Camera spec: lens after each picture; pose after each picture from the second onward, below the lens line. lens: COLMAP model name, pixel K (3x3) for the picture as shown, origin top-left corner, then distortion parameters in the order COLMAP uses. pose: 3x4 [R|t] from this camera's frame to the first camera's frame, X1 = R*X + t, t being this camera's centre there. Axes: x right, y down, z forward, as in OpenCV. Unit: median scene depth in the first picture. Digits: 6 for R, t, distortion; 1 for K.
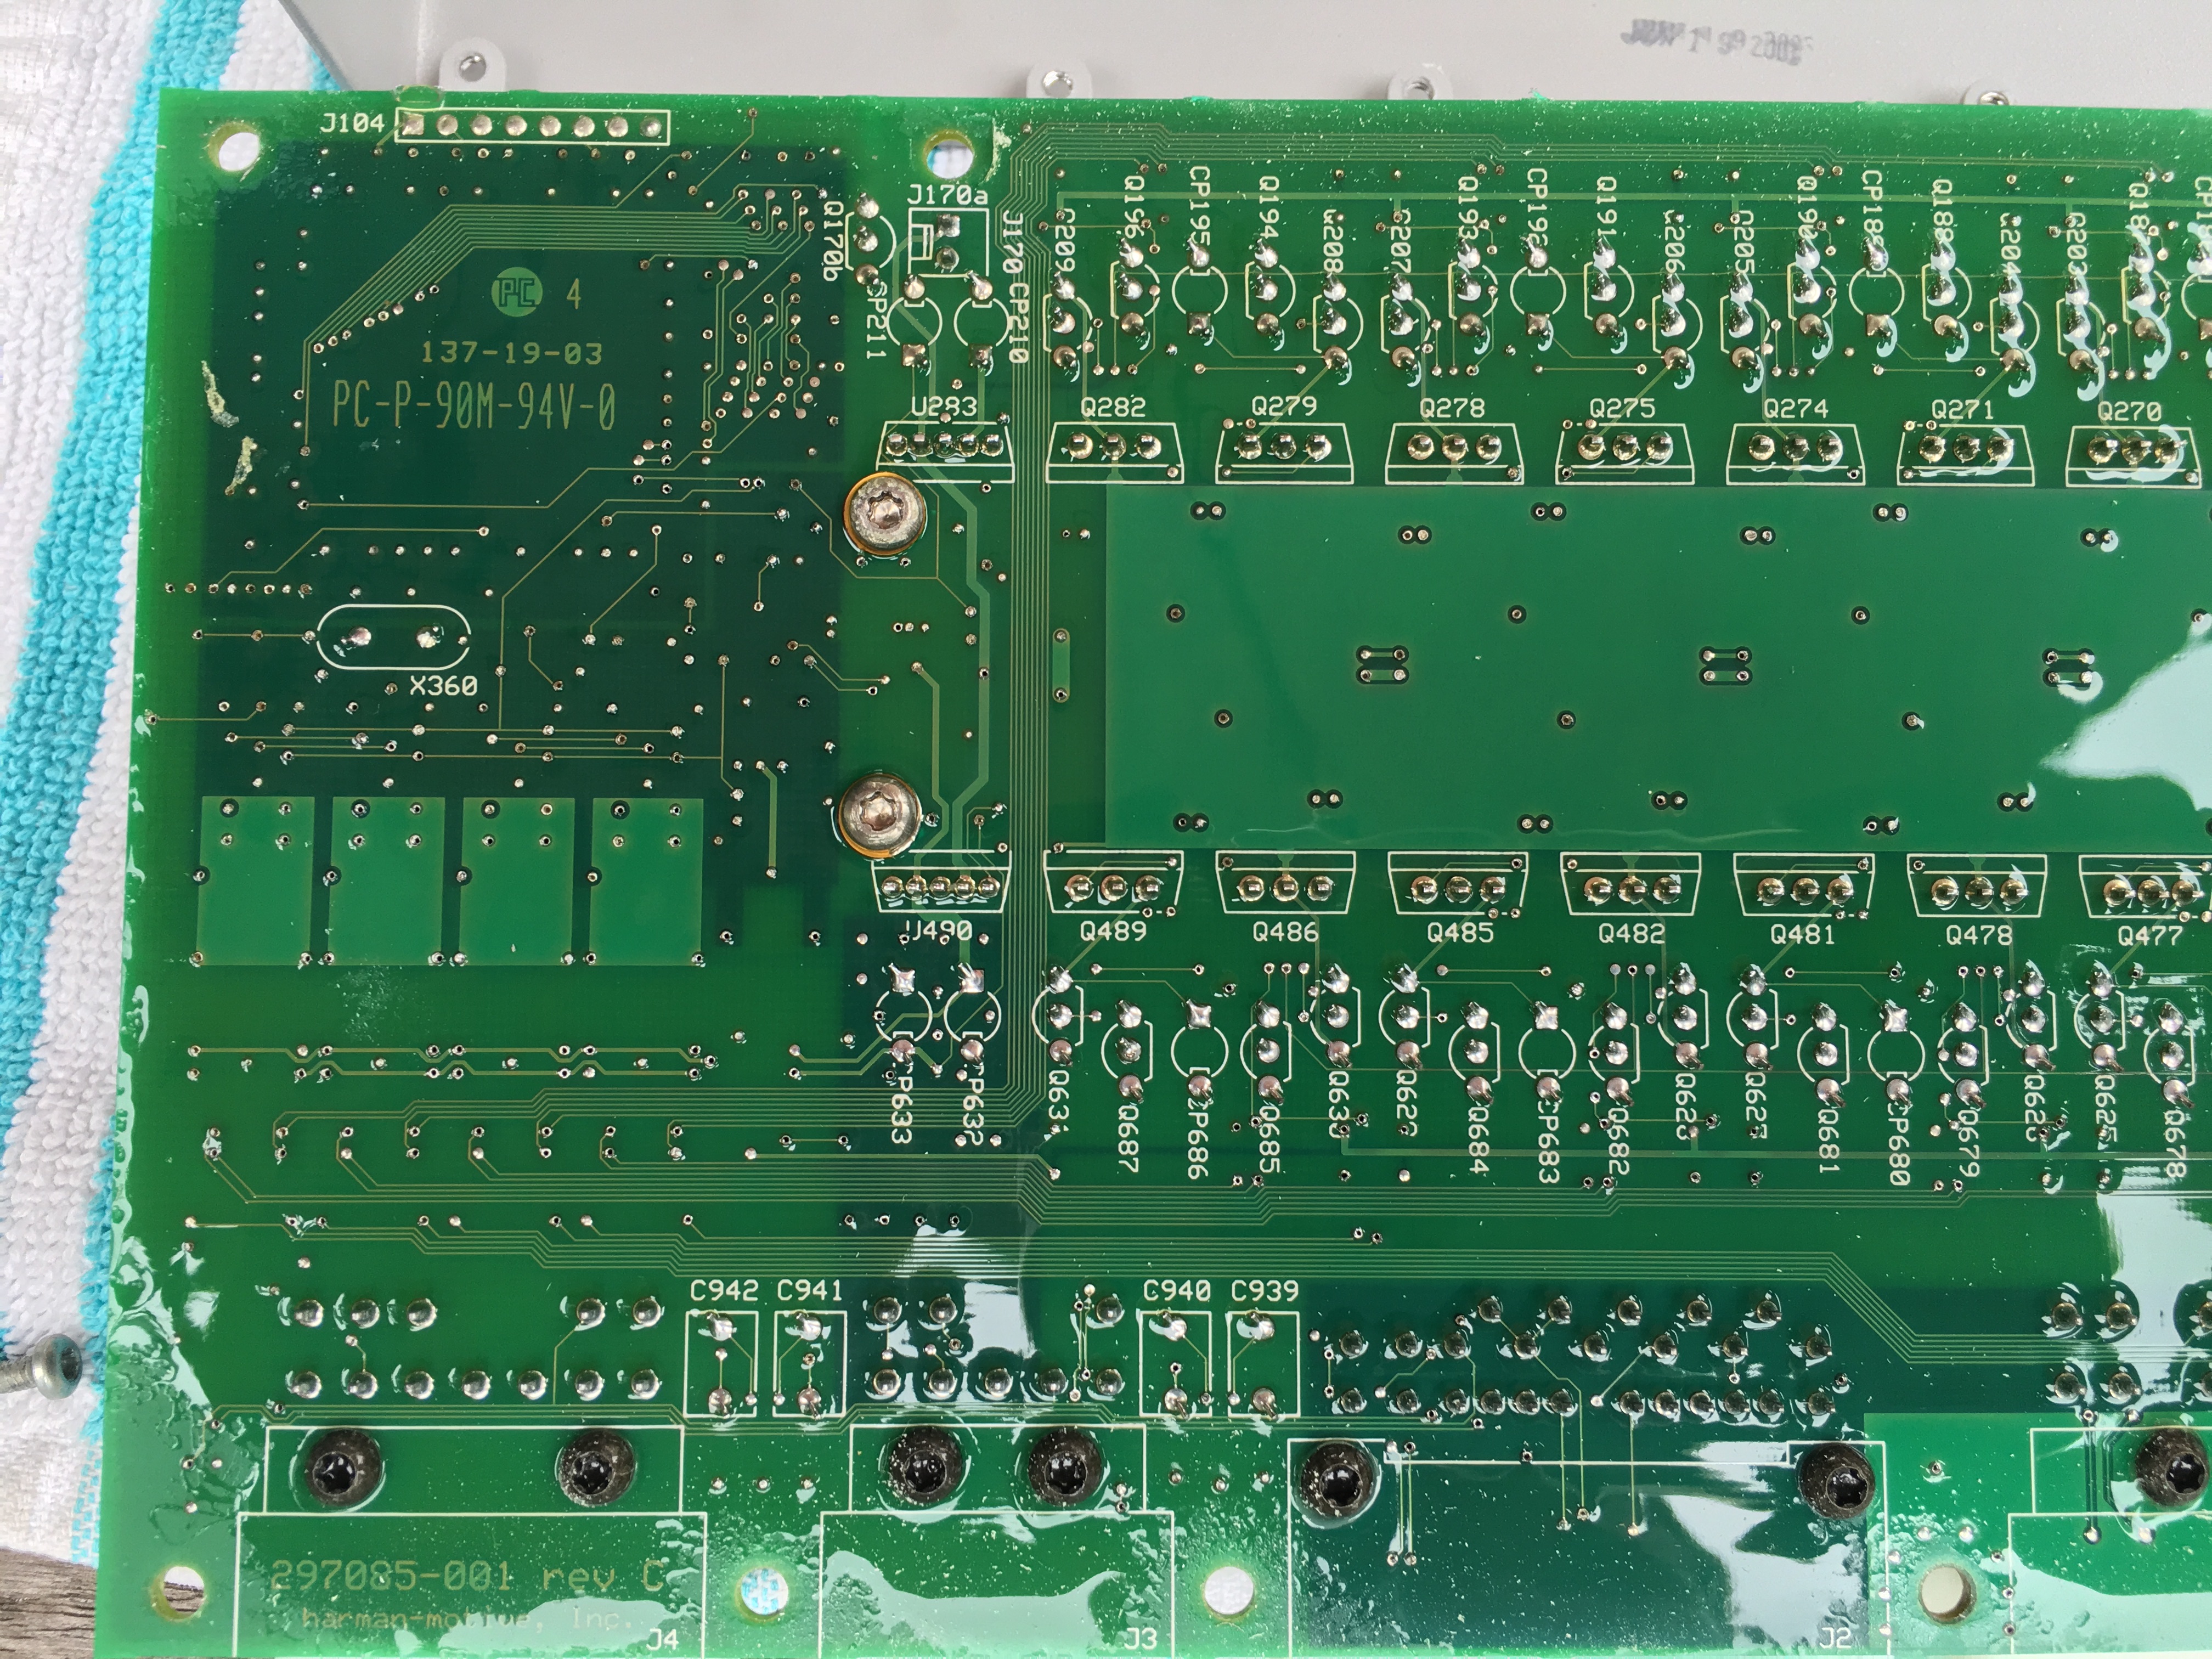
lens RADIAL K [[1873.0, 0, 1106.0], [0, 1873.0, 829.5], [0, 0, 1]] dist [0.072721, -0.146341]
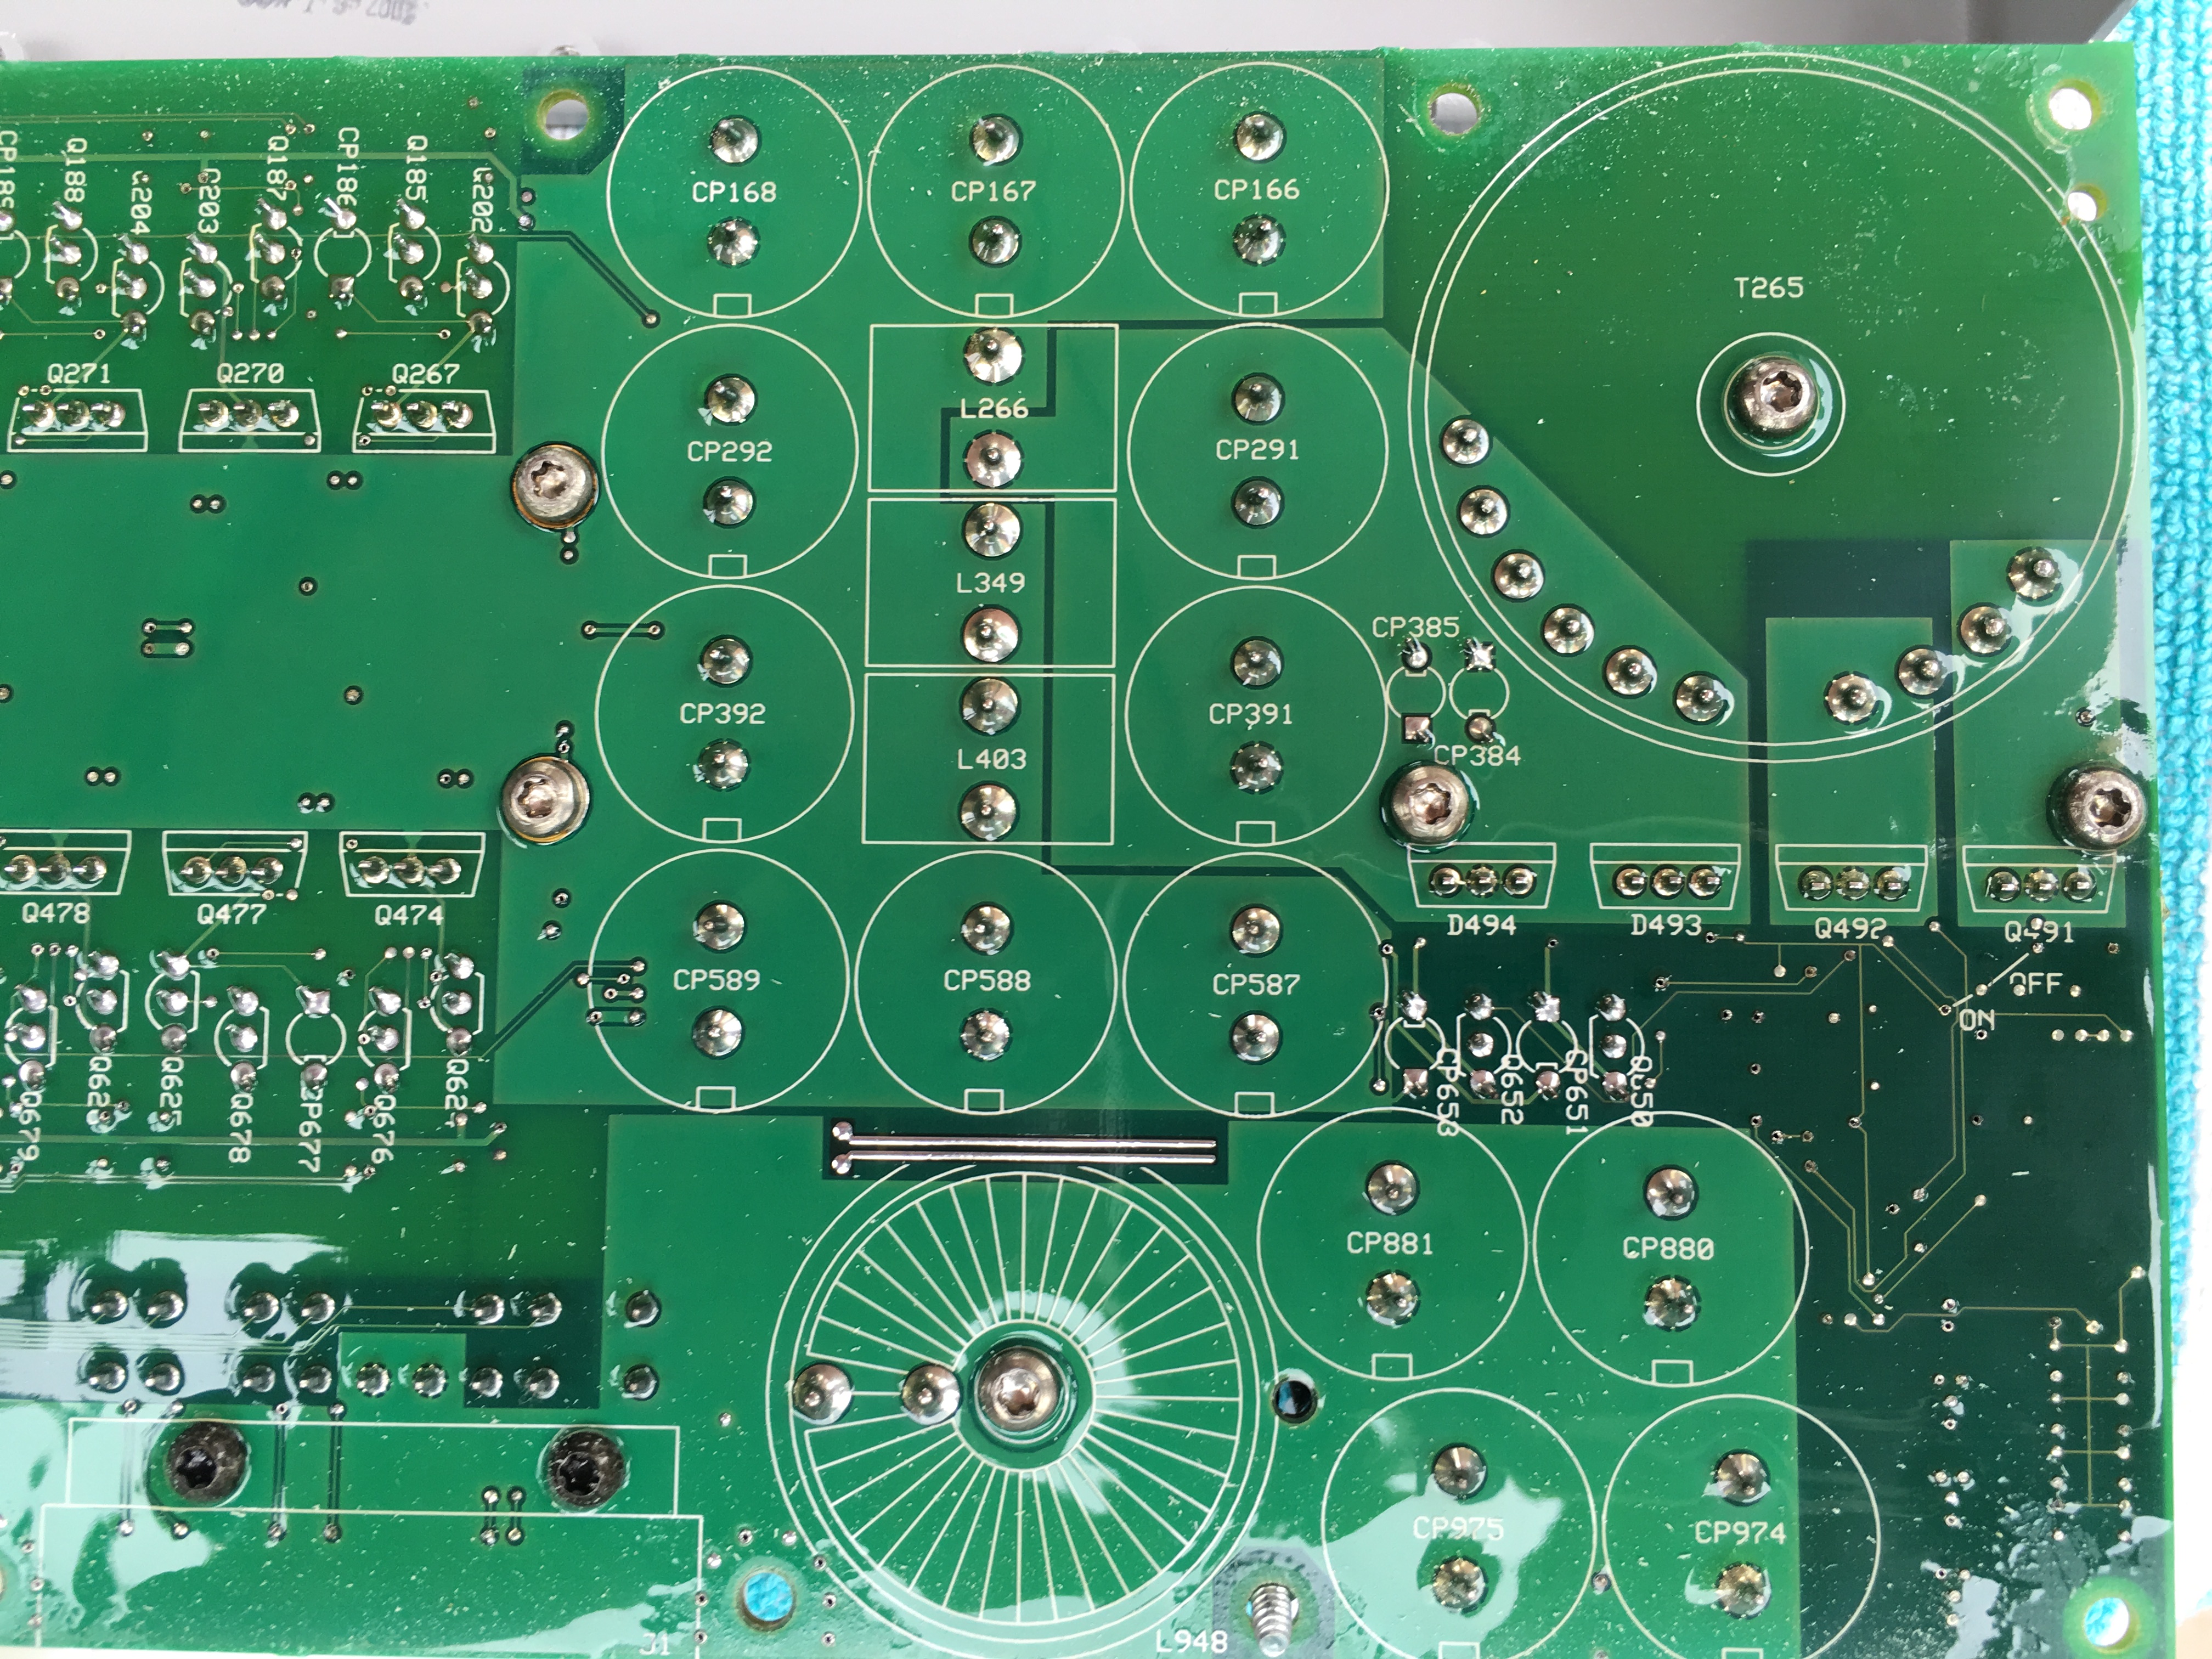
lens RADIAL K [[1934.6, 0, 1106.0], [0, 1934.6, 829.5], [0, 0, 1]] dist [0.090587, -0.170136]
pose [[0.999555, 0.004038, -0.029543, 0.667965], [-0.003847, 0.999971, 0.006518, 0.002761], [0.029569, -0.006402, 0.999542, 0.004037]]
